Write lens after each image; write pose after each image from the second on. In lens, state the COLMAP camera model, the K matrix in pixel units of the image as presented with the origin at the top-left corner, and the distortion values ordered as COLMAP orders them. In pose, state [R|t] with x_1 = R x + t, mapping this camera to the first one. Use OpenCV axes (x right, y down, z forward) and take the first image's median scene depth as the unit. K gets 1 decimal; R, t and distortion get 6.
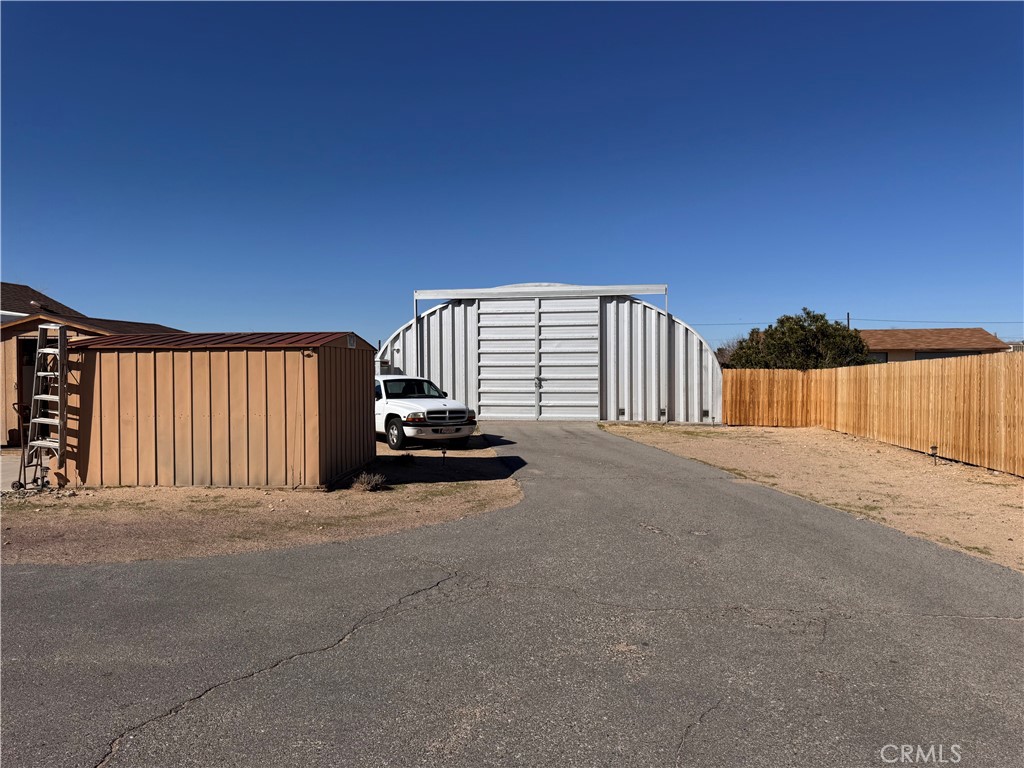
lens RADIAL K [[713.6, 0, 512.0], [0, 713.6, 384.0], [0, 0, 1]] dist [0.076525, -0.089266]
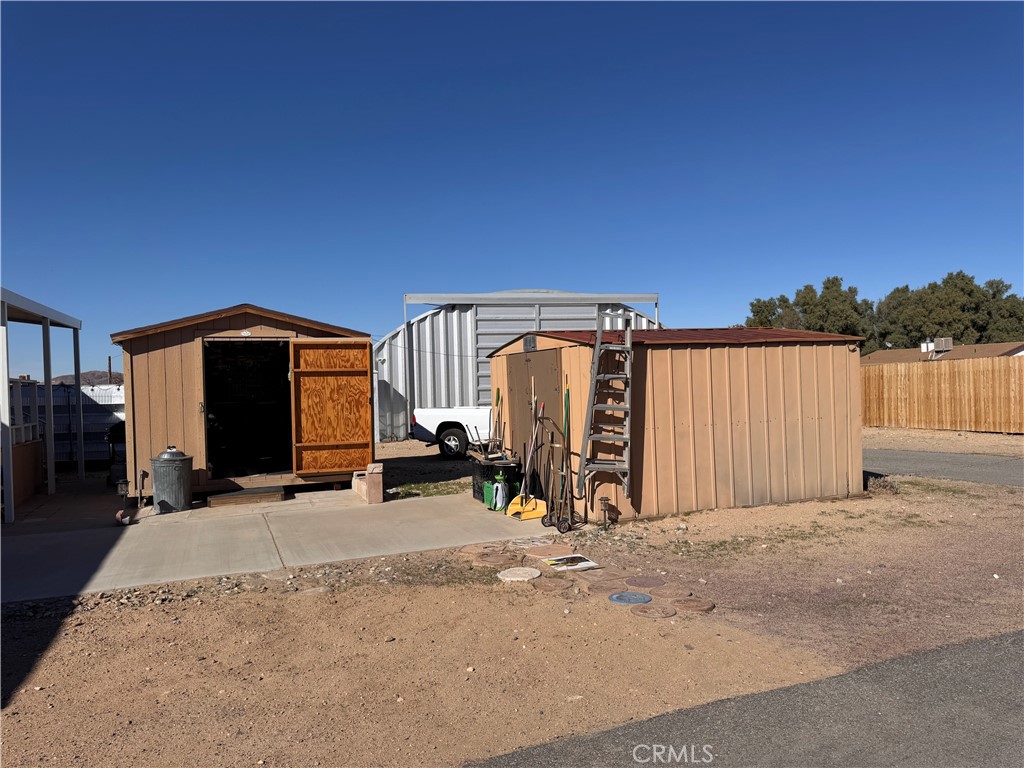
lens RADIAL K [[713.6, 0, 512.0], [0, 713.6, 384.0], [0, 0, 1]] dist [0.076525, -0.089266]
pose [[0.913667, -0.026054, 0.405627, -1.067932], [0.034705, 0.999300, -0.013984, 0.000906], [-0.404979, 0.026854, 0.913932, 0.346023]]
